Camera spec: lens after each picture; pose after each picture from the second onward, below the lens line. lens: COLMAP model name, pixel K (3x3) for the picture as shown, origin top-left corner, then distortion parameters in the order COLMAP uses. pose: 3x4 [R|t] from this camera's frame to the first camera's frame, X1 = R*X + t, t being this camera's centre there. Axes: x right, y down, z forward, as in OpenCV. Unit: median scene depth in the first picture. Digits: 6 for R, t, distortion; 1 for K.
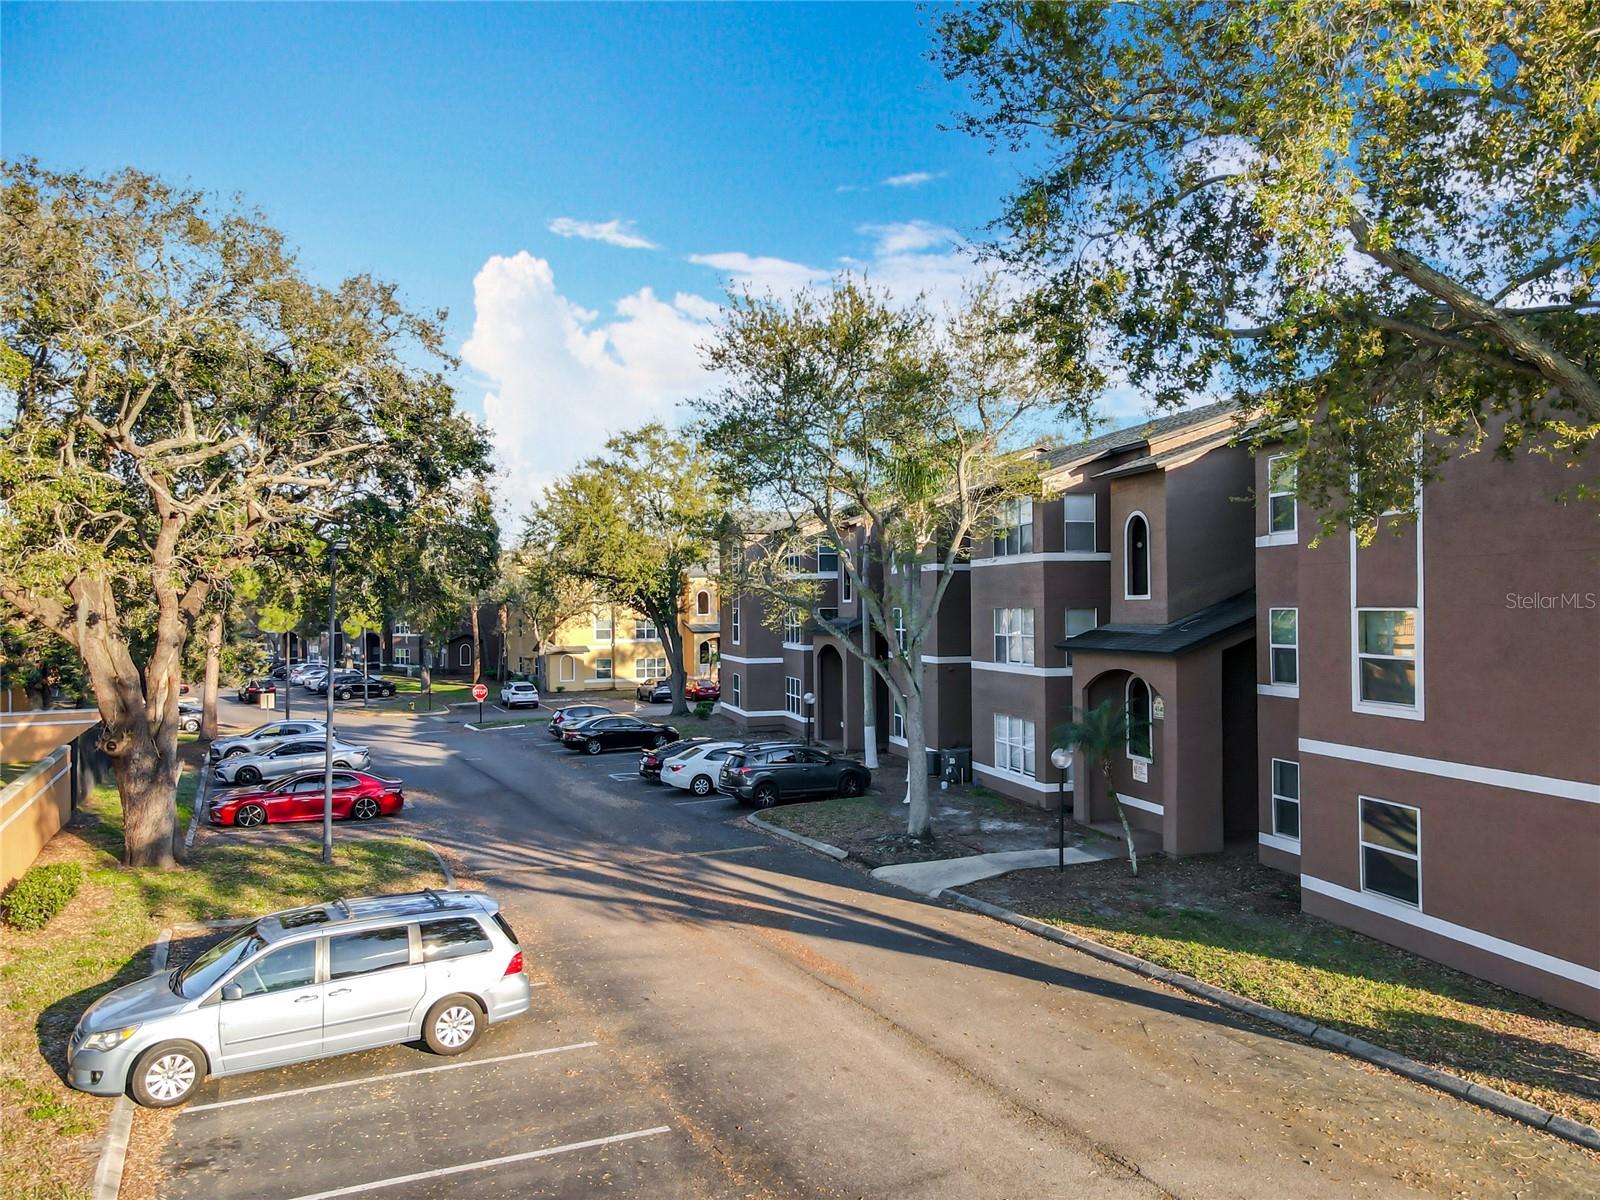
lens RADIAL K [[1154.6, 0, 784.8], [0, 1154.6, 602.4], [0, 0, 1]] dist [0.006470, 0.005270]
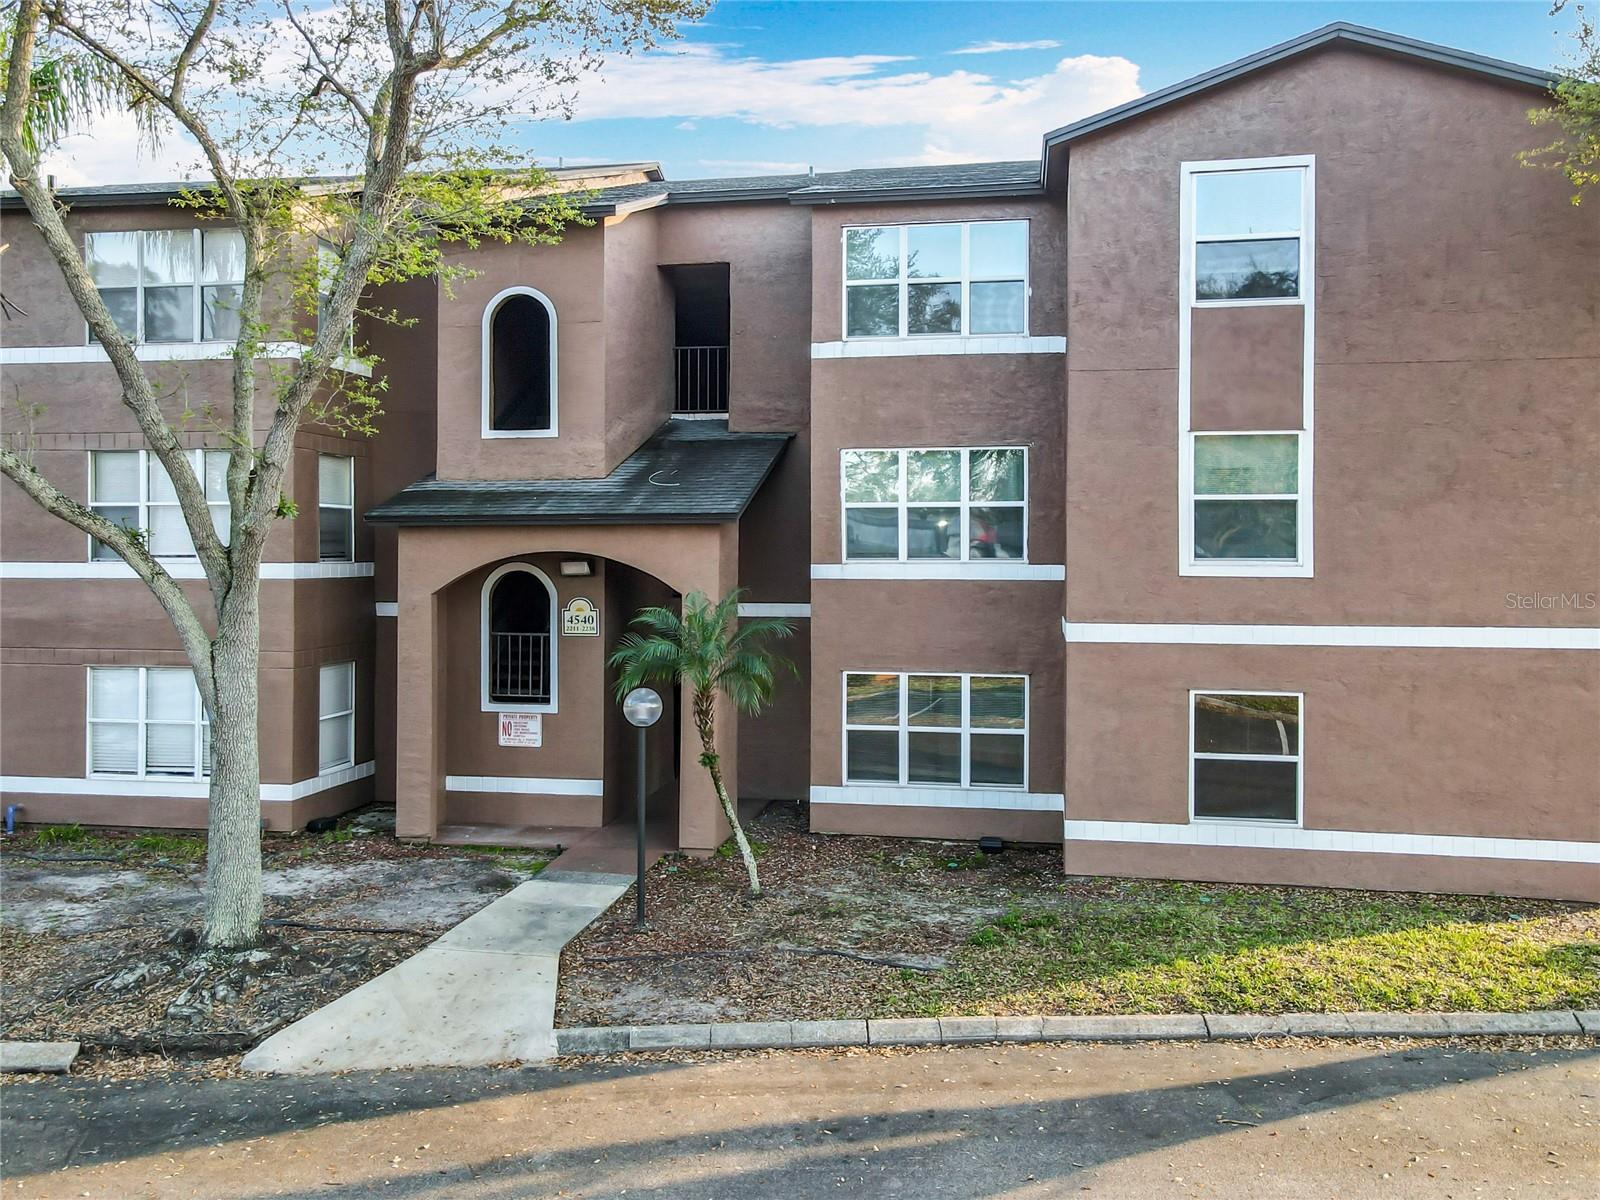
lens RADIAL K [[1264.3, 0, 758.9], [0, 1264.3, 547.9], [0, 0, 1]] dist [0.018252, 0.011134]
pose [[0.416263, 0.010273, 0.909186, -0.309281], [-0.006373, 0.999945, -0.008380, 0.078694], [-0.909222, -0.002306, 0.416306, 0.838174]]
